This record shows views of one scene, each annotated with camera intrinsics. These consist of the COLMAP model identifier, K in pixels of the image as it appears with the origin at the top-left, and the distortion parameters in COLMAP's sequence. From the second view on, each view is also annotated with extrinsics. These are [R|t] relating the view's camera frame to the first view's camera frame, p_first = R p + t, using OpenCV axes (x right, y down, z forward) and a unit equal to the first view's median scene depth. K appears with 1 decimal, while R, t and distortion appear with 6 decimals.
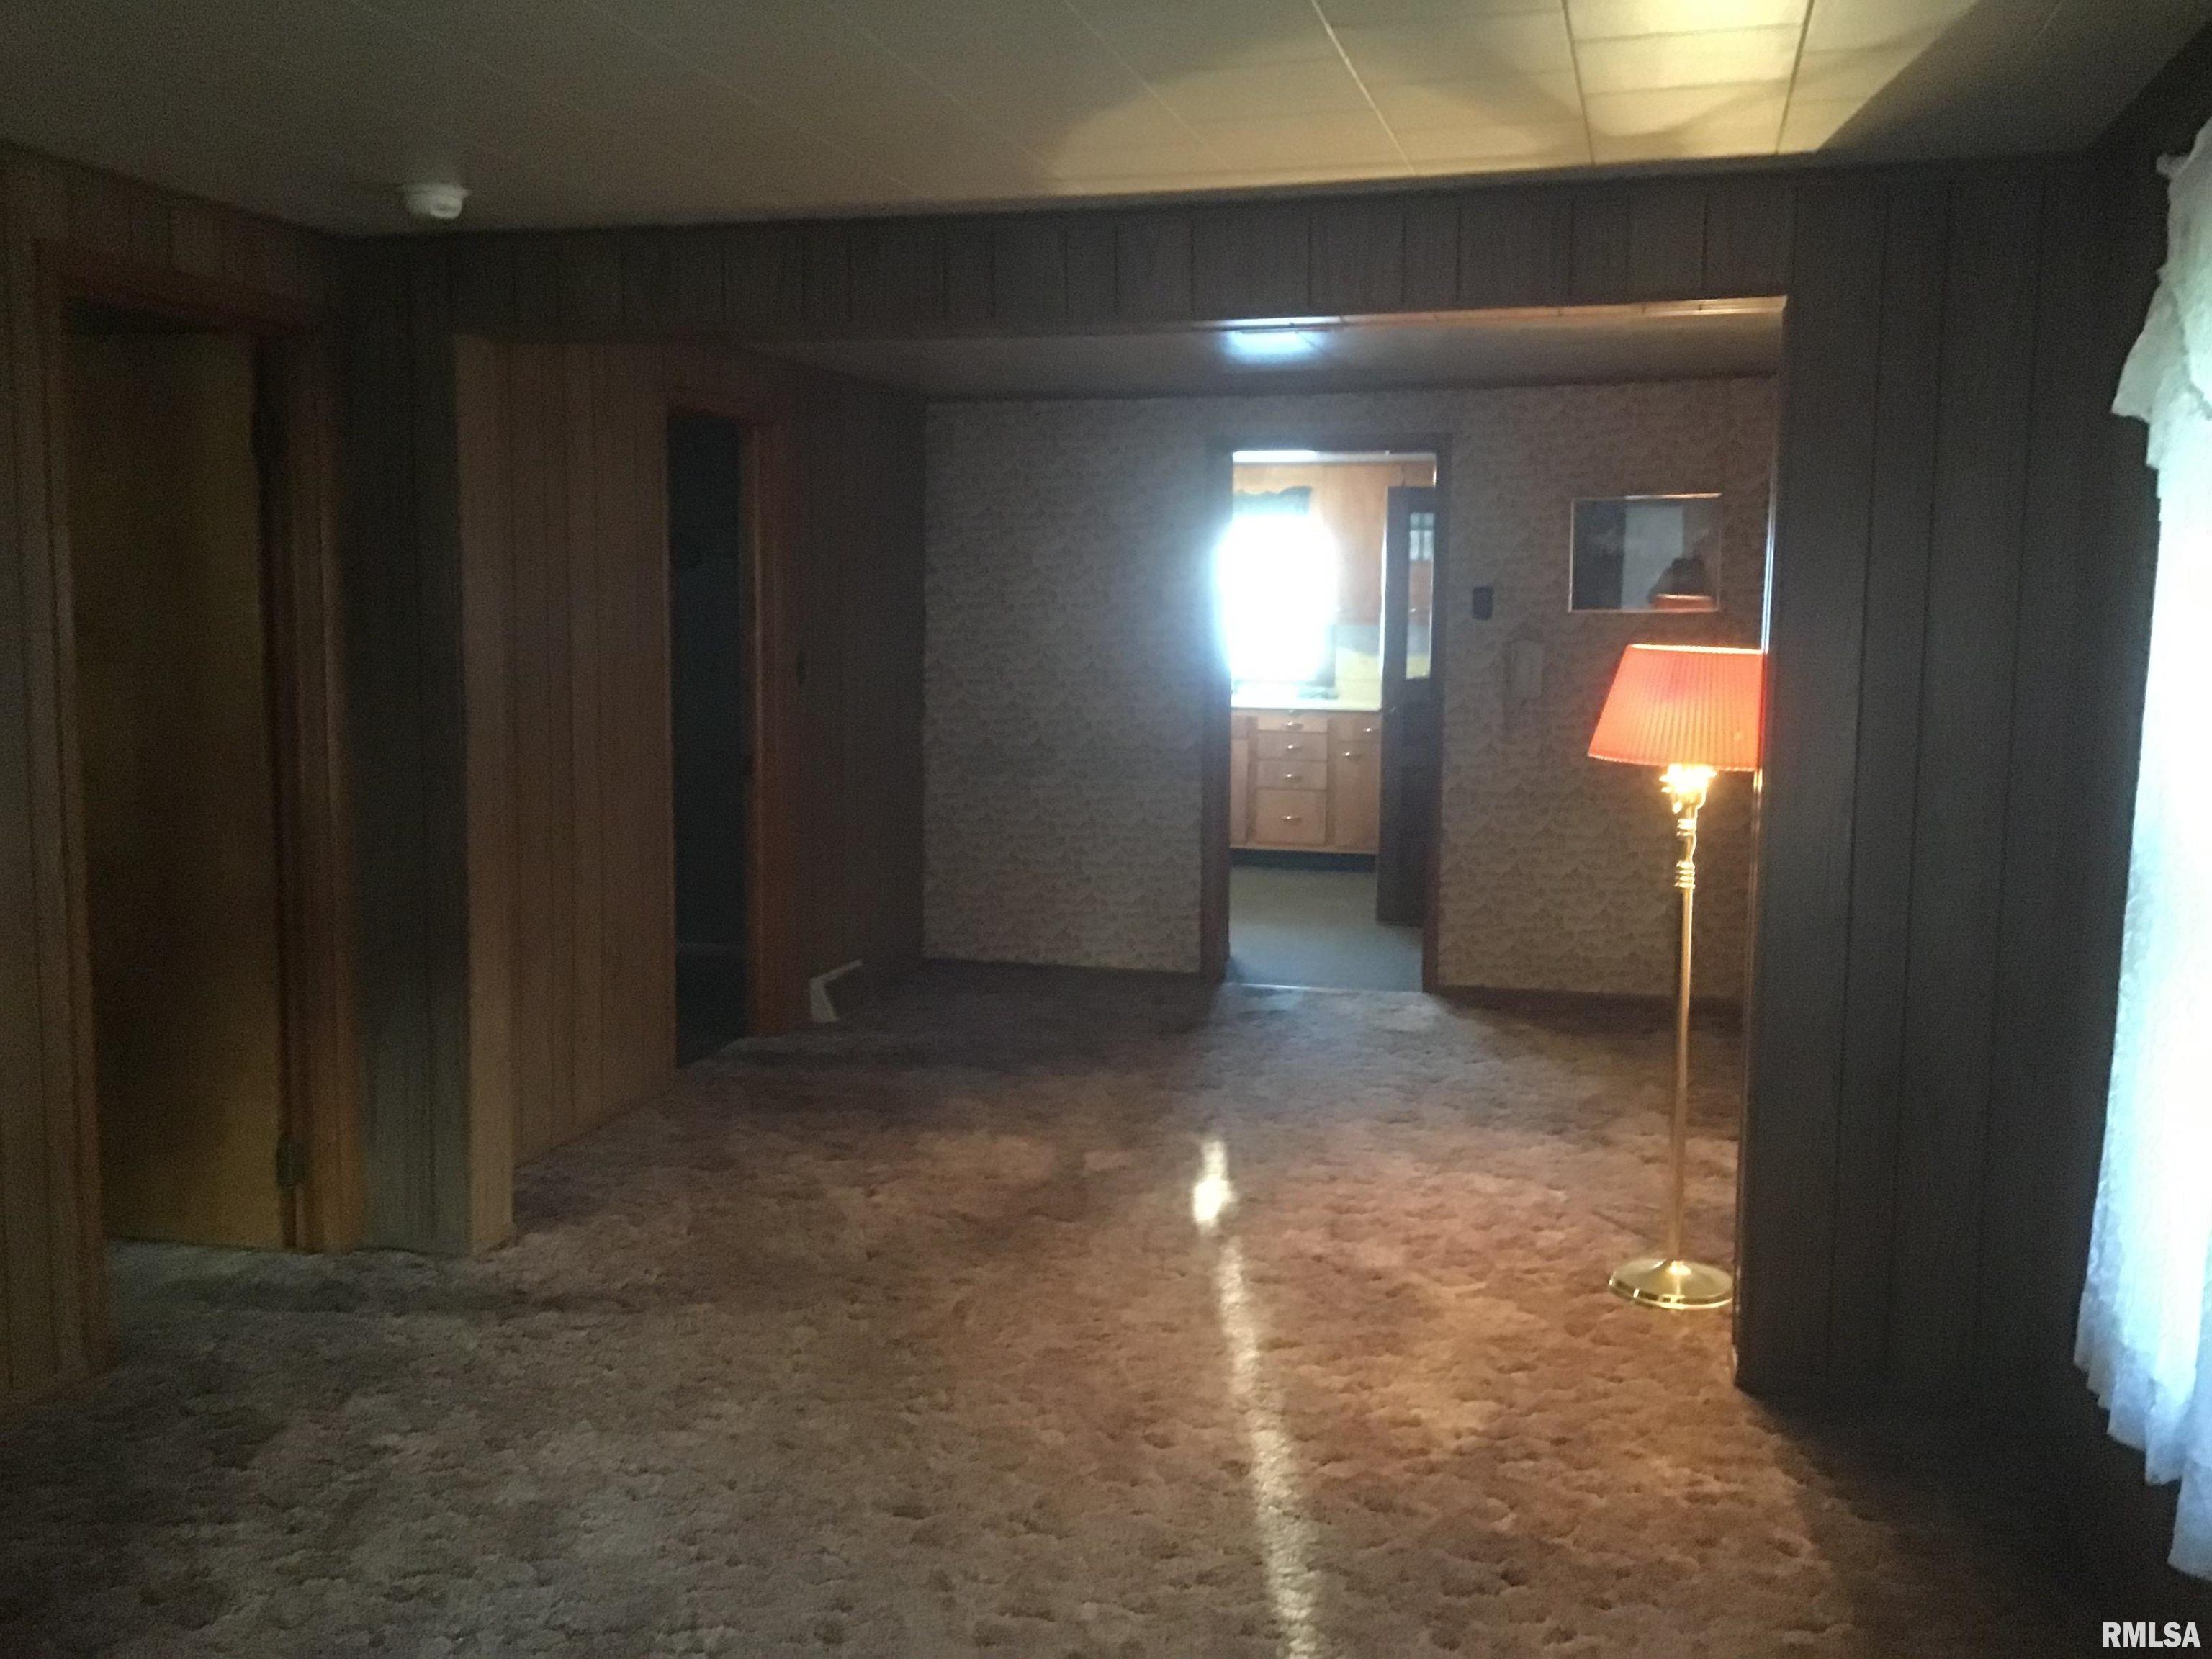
lens RADIAL K [[1999.1, 0, 1097.6], [0, 1999.1, 827.4], [0, 0, 1]] dist [0.047385, -0.054544]
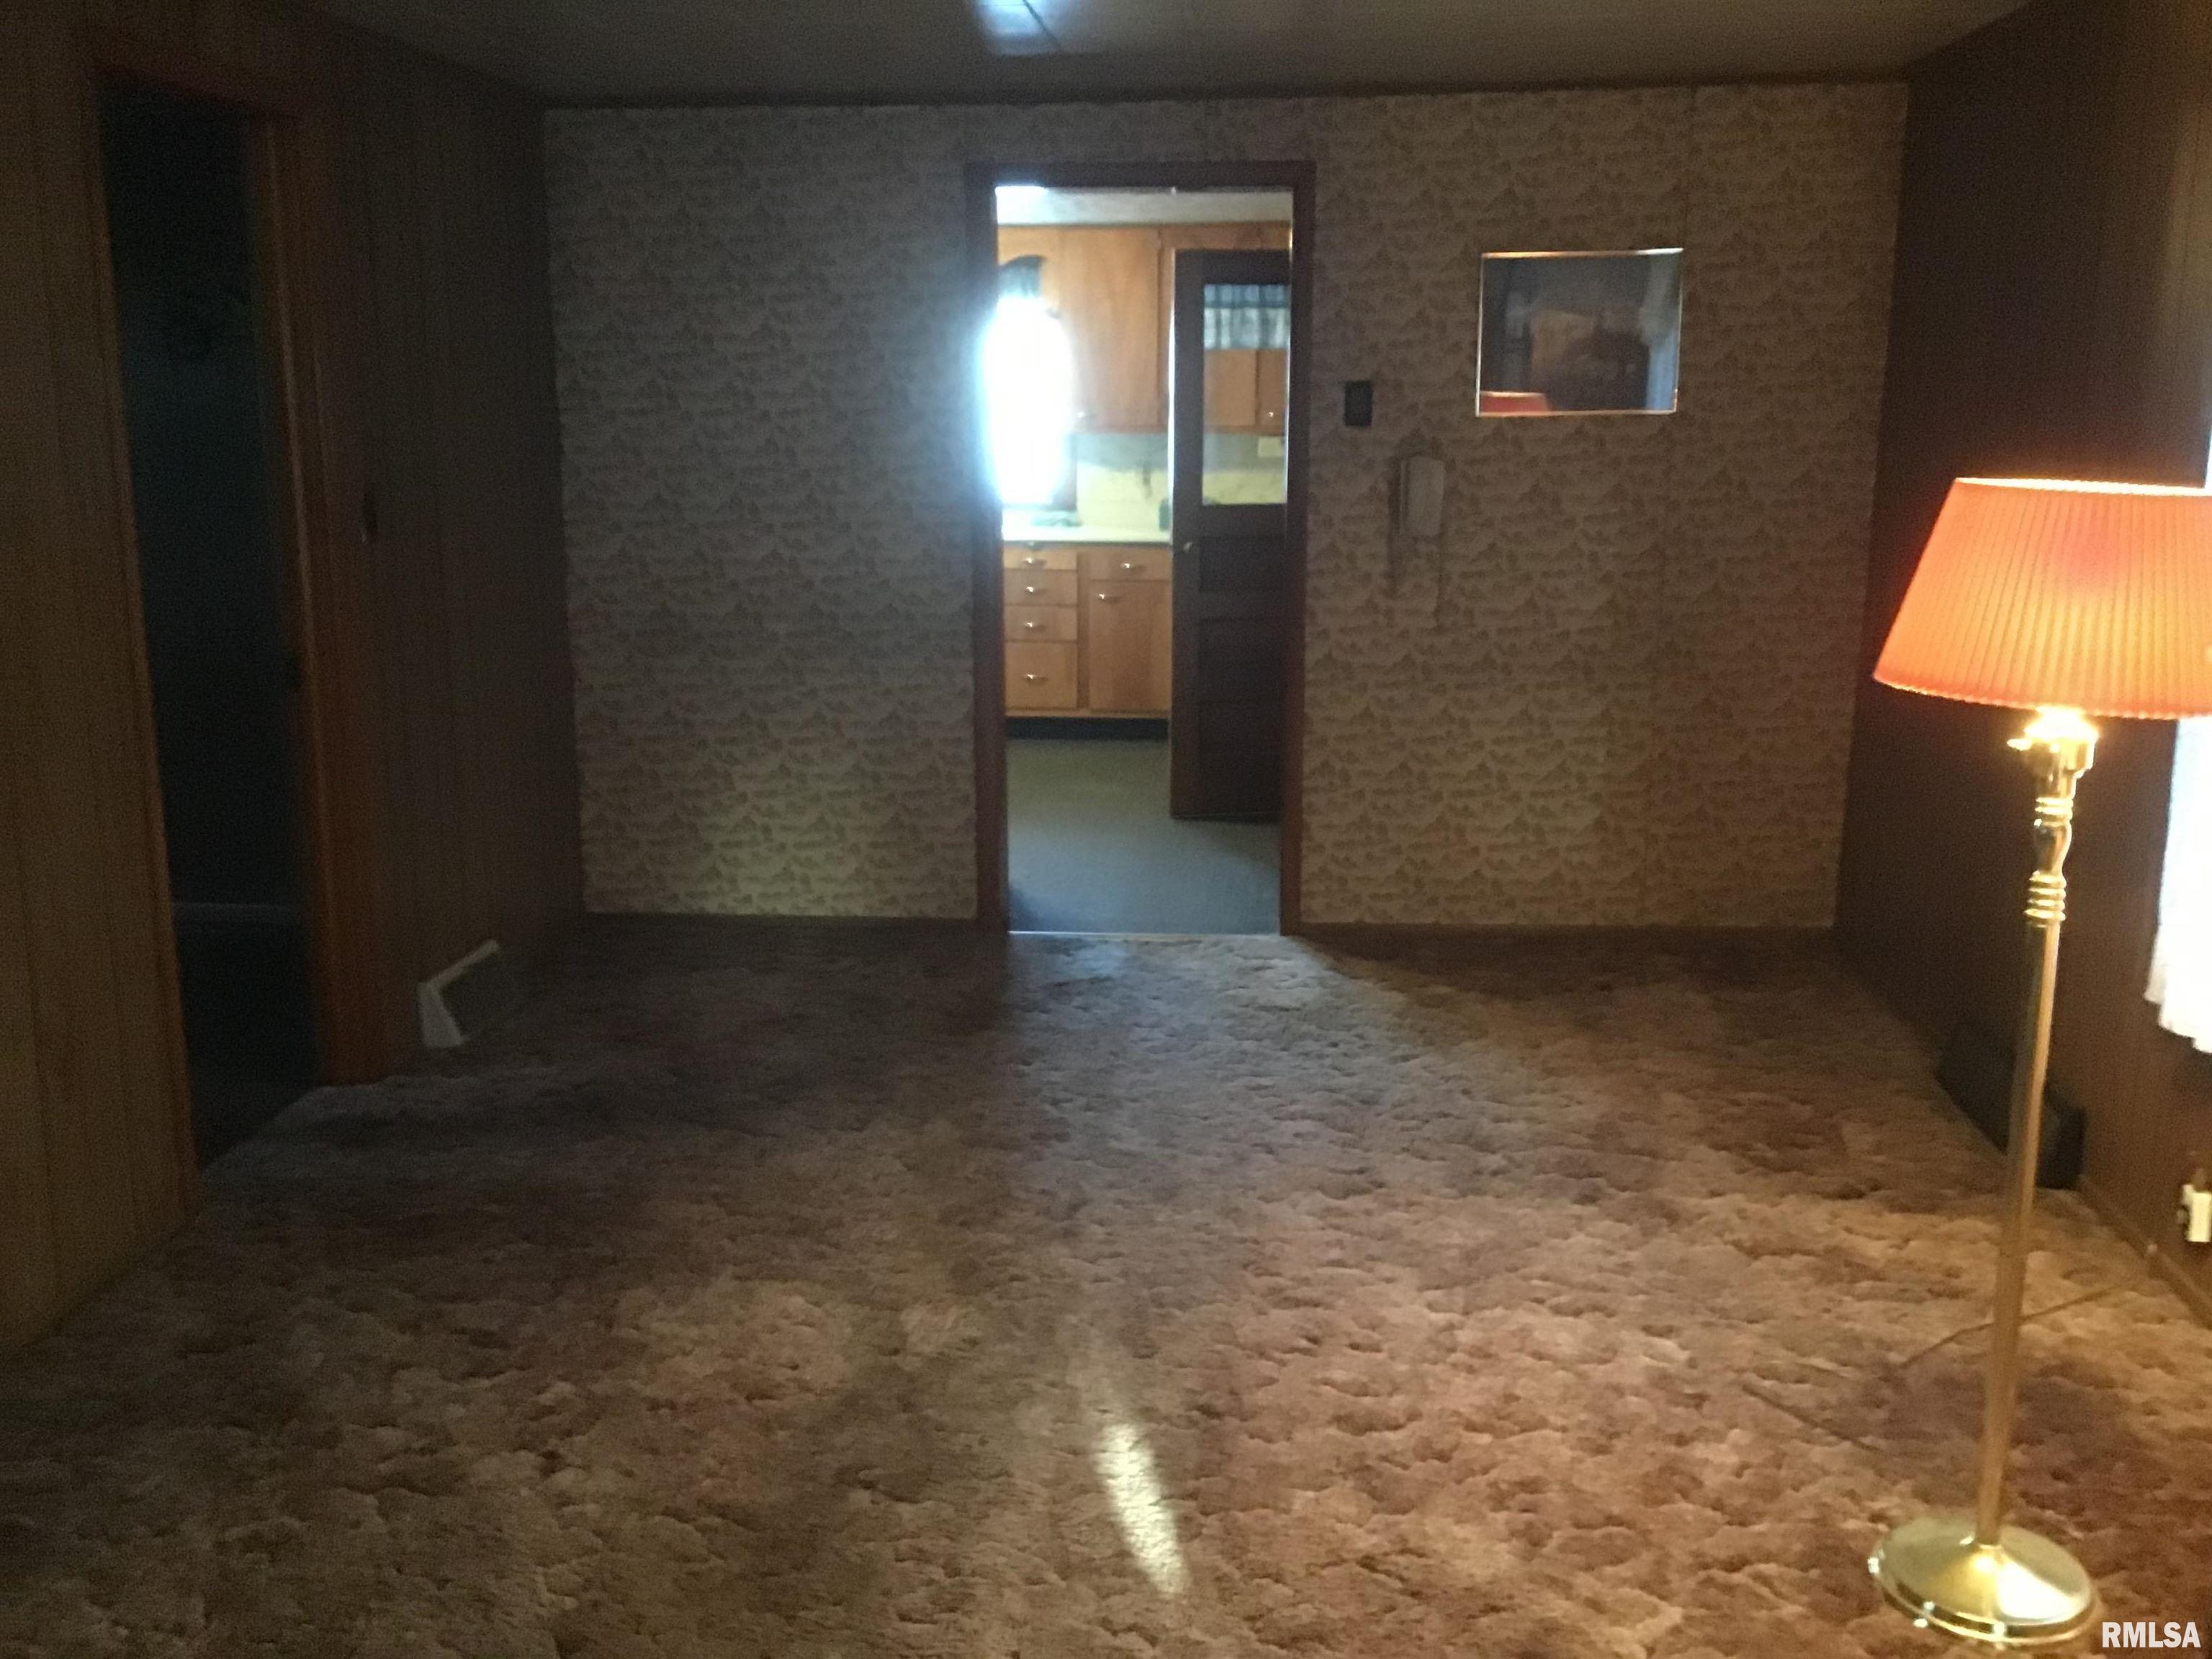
lens RADIAL K [[1999.1, 0, 1125.4], [0, 1999.1, 838.4], [0, 0, 1]] dist [0.047385, -0.054544]
pose [[0.980565, -0.049031, 0.189971, -0.037229], [0.029691, 0.994202, 0.103346, -0.034208], [-0.193936, -0.095697, 0.976335, 0.301462]]
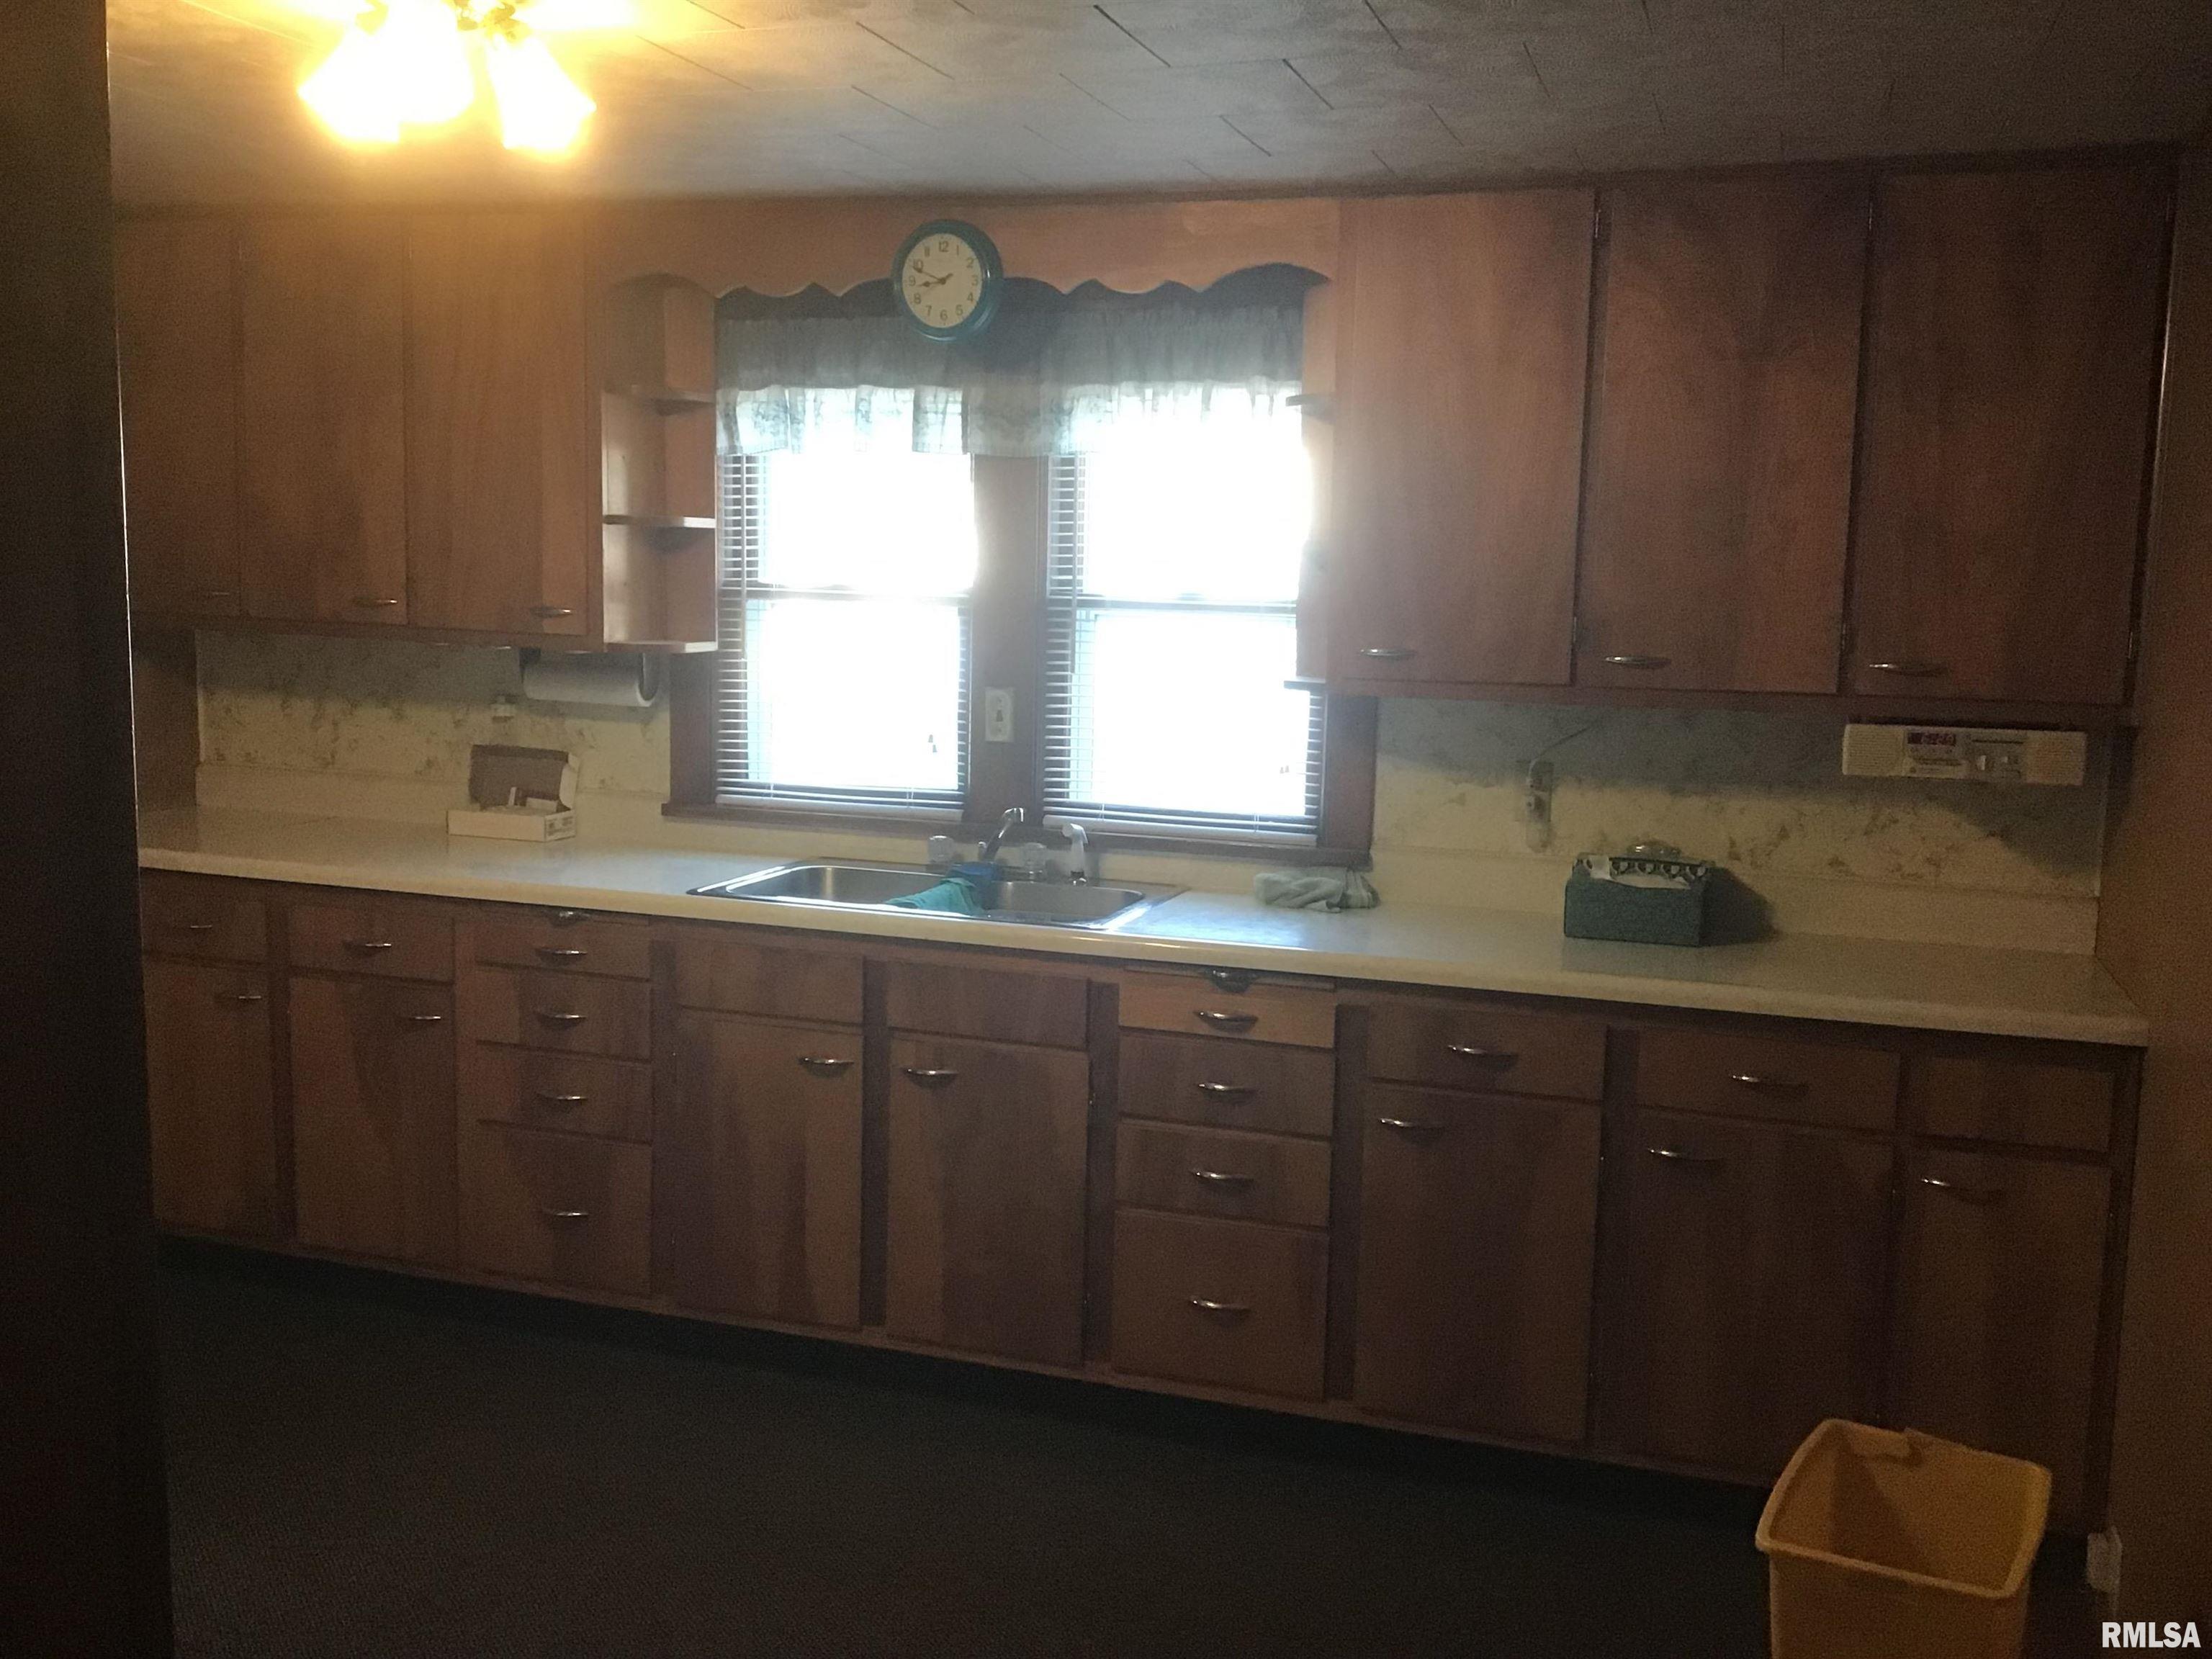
lens RADIAL K [[1999.1, 0, 1112.0], [0, 1999.1, 825.2], [0, 0, 1]] dist [0.047385, -0.054544]
pose [[0.999179, 0.019982, -0.035244, 0.137867], [-0.020009, 0.999800, -0.000425, -0.123009], [0.035229, 0.001130, 0.999379, 1.047543]]
